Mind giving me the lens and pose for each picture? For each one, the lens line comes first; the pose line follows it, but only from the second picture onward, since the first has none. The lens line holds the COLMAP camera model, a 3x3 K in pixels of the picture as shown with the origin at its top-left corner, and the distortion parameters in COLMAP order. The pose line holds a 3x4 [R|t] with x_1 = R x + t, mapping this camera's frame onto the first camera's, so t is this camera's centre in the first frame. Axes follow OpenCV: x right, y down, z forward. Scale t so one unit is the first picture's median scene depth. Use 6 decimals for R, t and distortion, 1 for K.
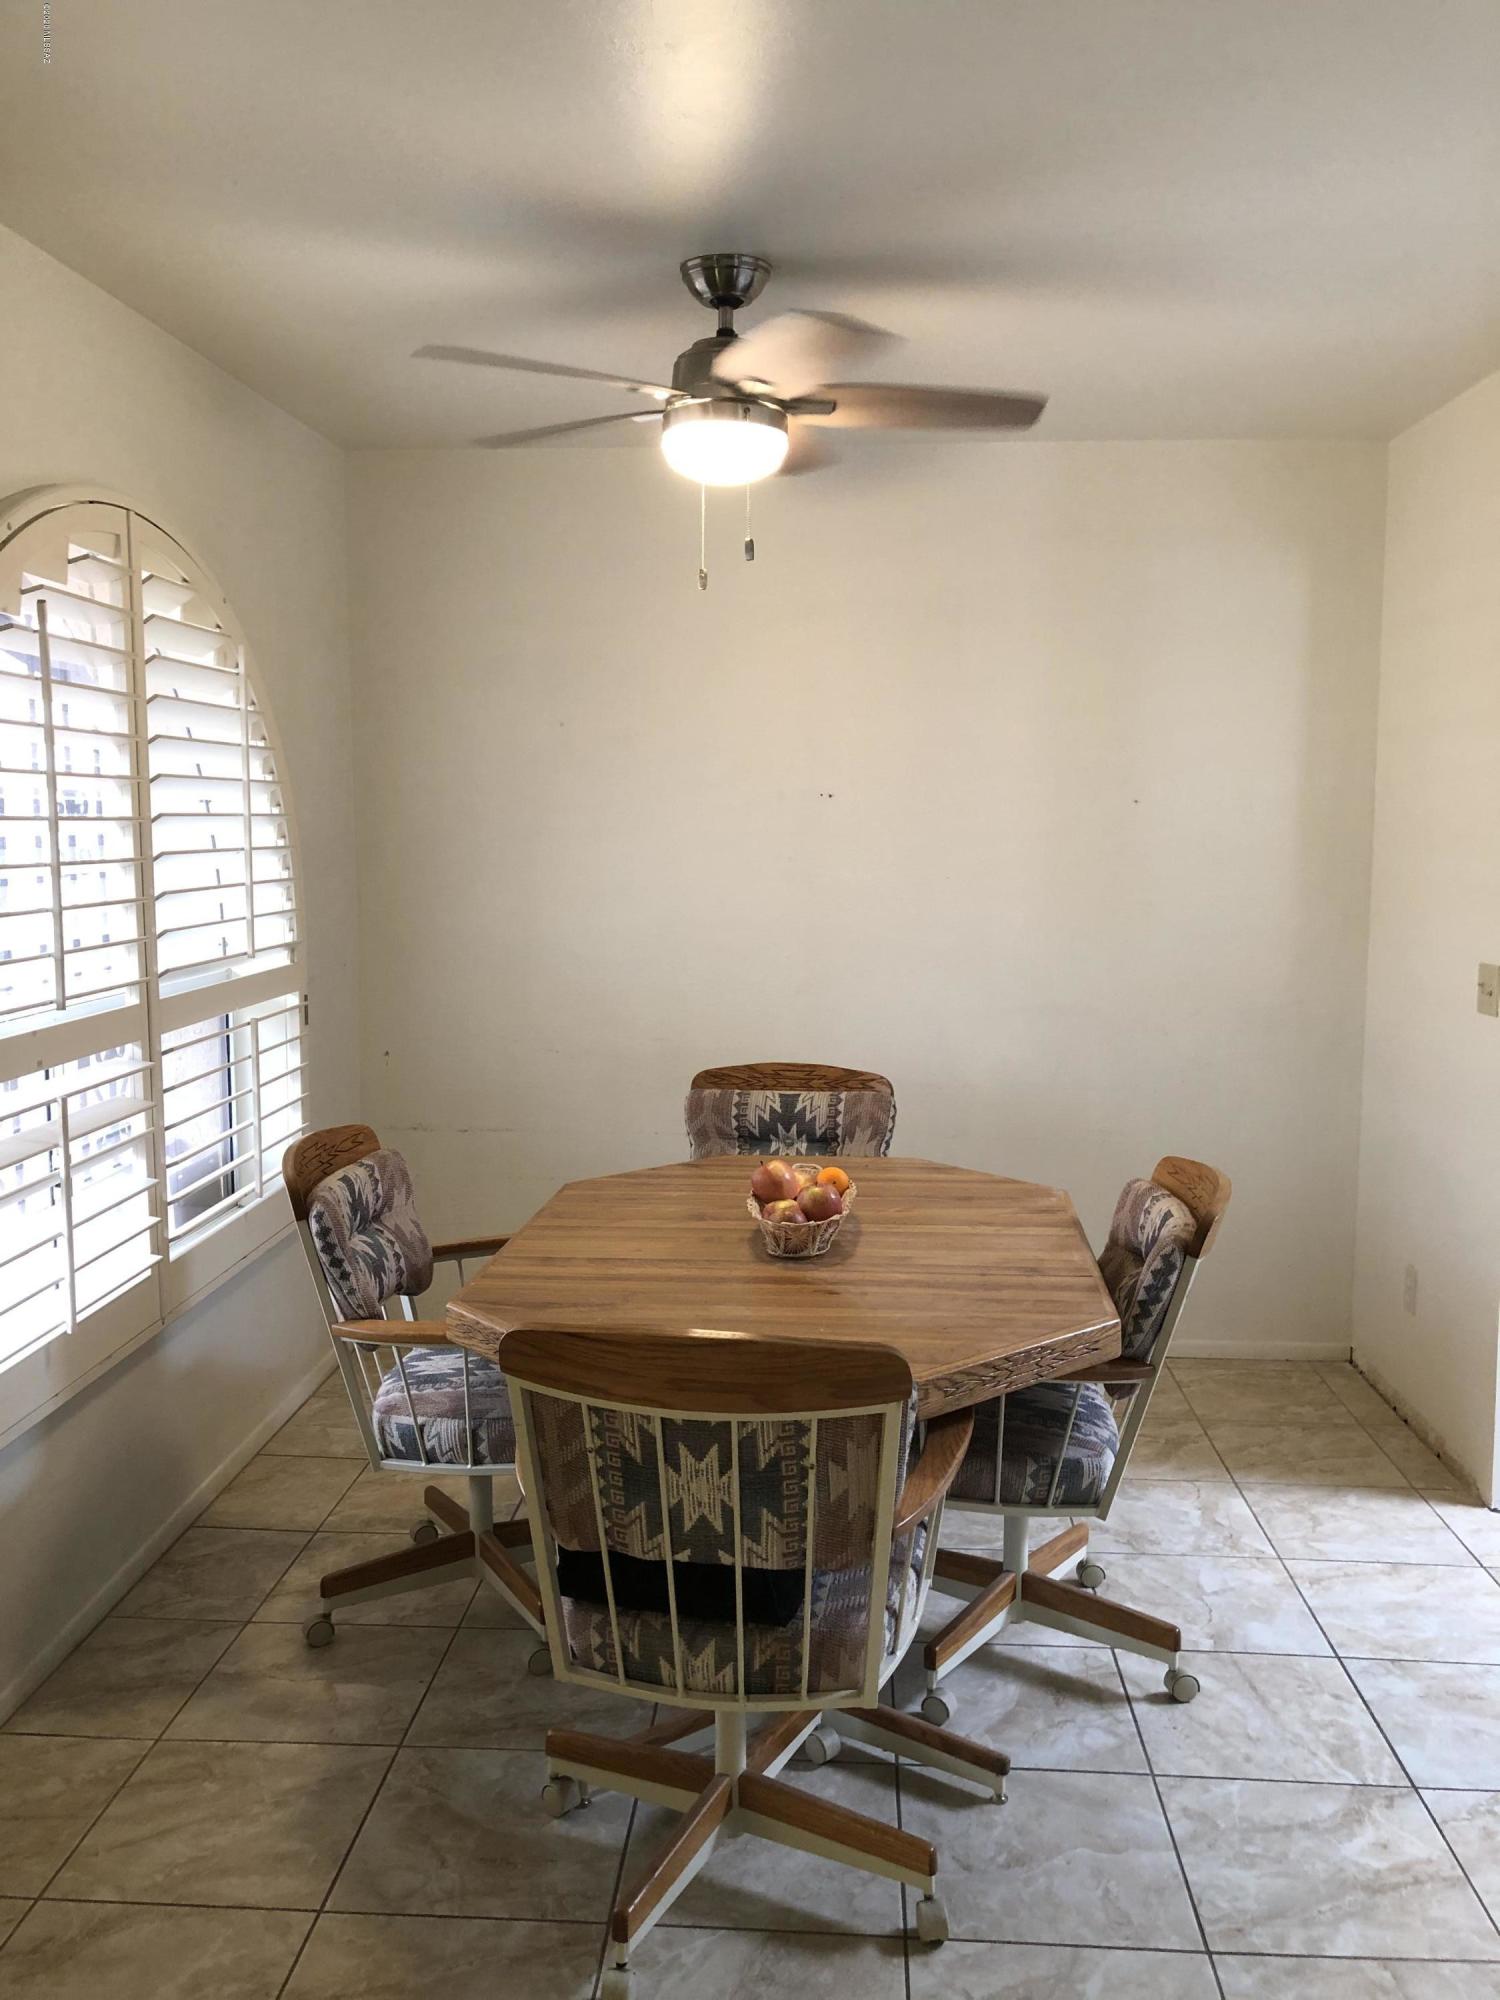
lens RADIAL K [[1631.7, 0, 732.2], [0, 1631.7, 1000.7], [0, 0, 1]] dist [0.042626, -0.040787]
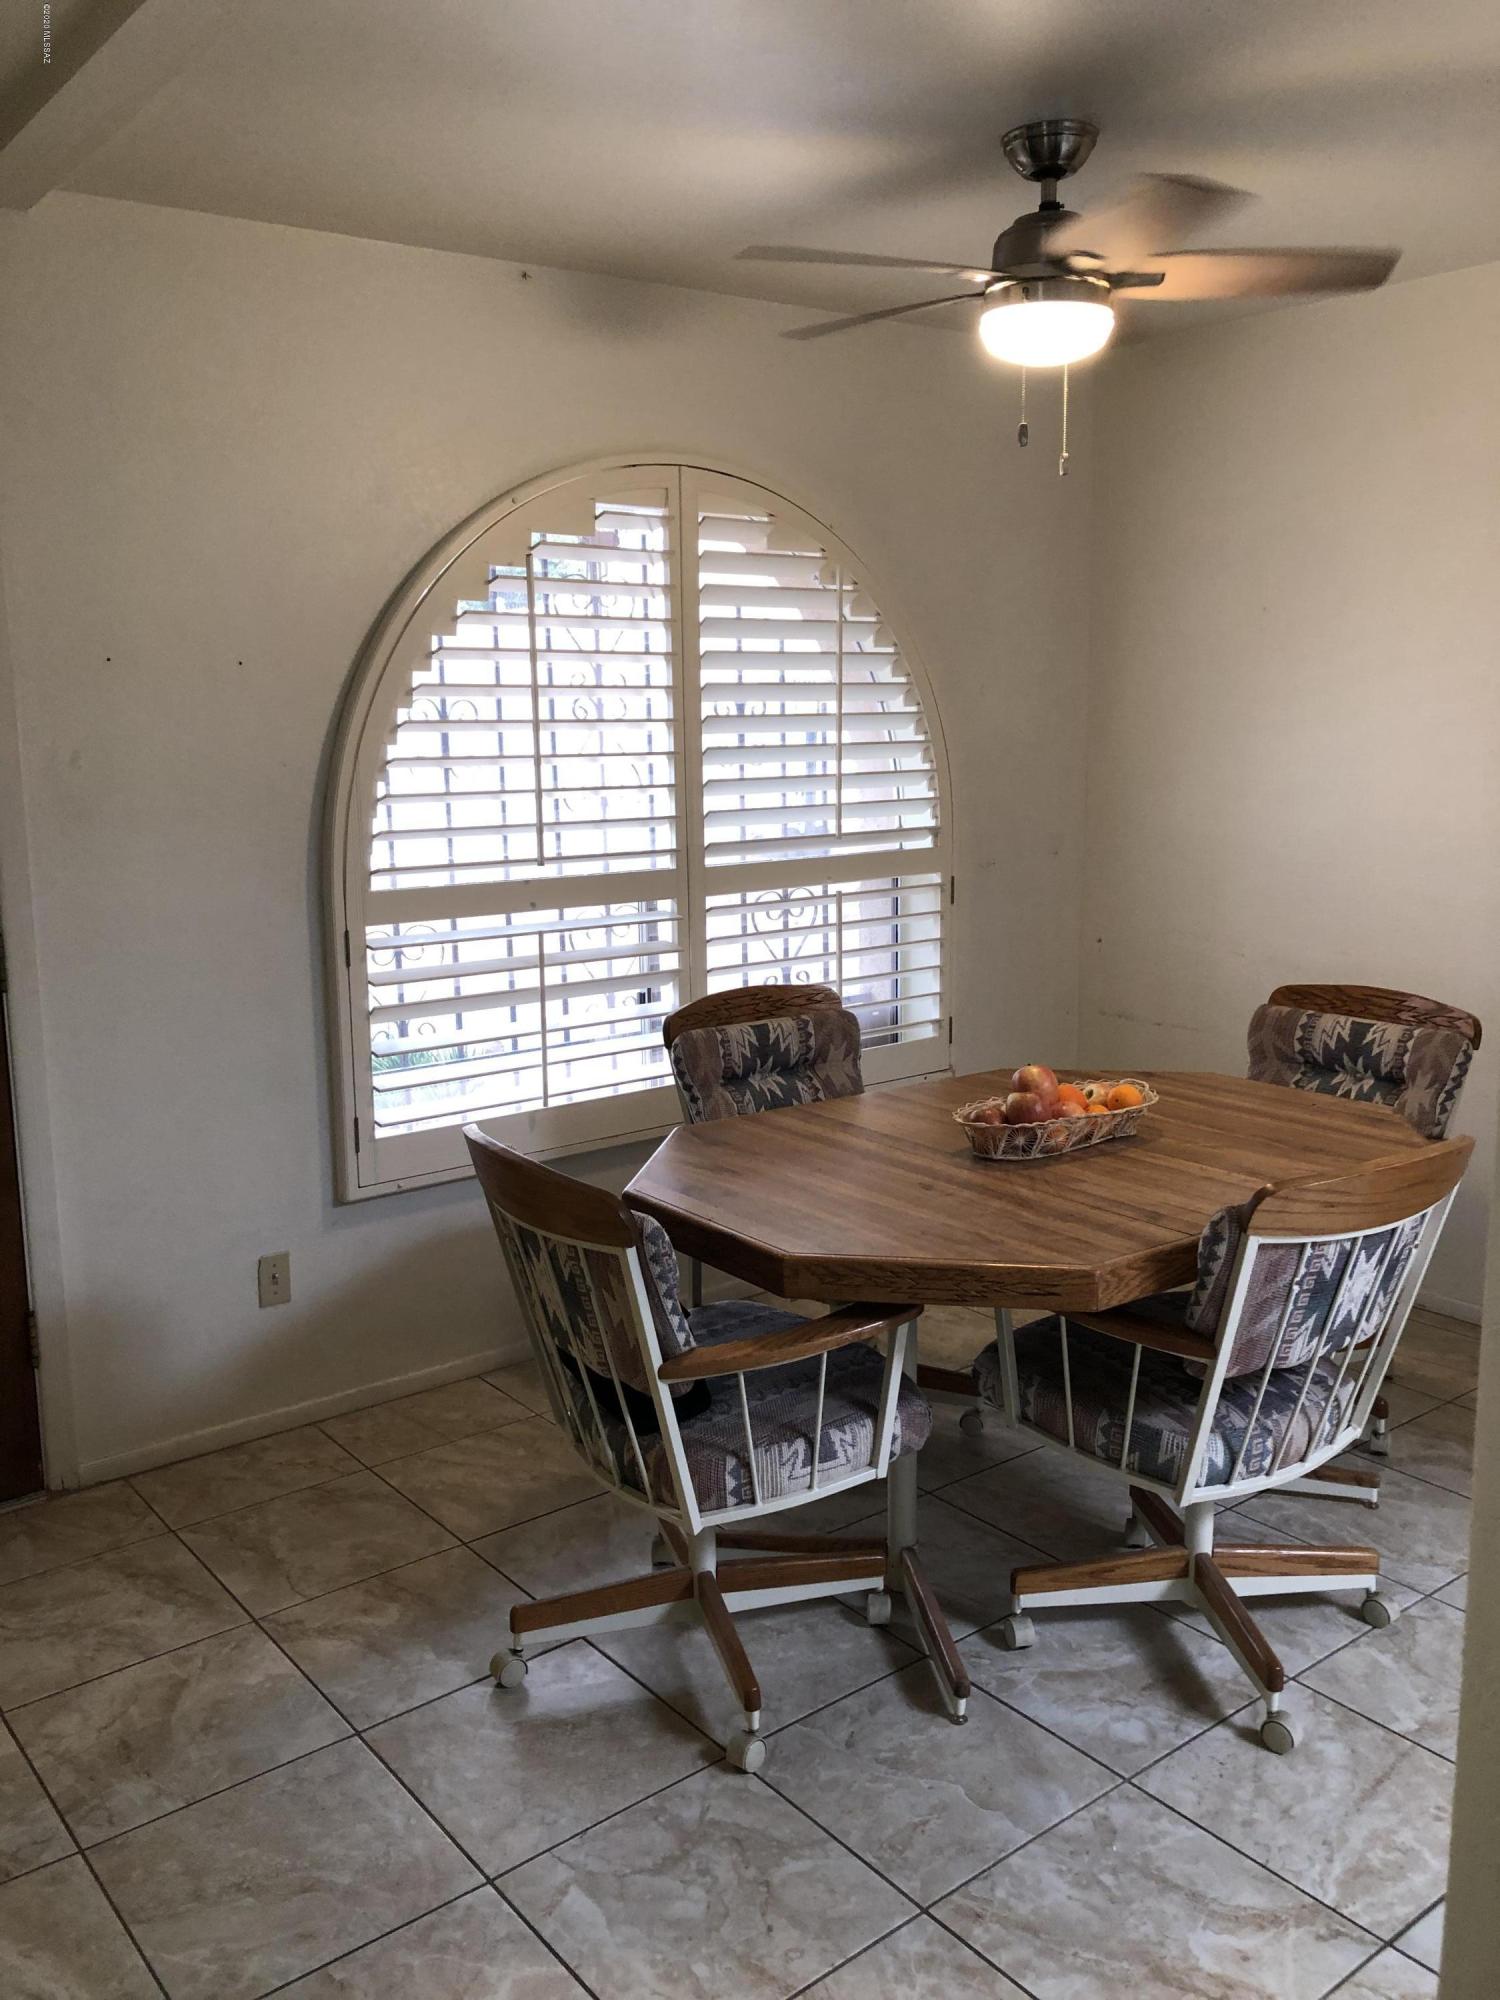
lens RADIAL K [[1631.7, 0, 745.1], [0, 1631.7, 985.2], [0, 0, 1]] dist [0.042626, -0.040787]
pose [[0.671193, 0.112597, -0.732682, 0.637982], [-0.071355, 0.993620, 0.087332, -0.023330], [0.737841, -0.006336, 0.674945, 0.210237]]
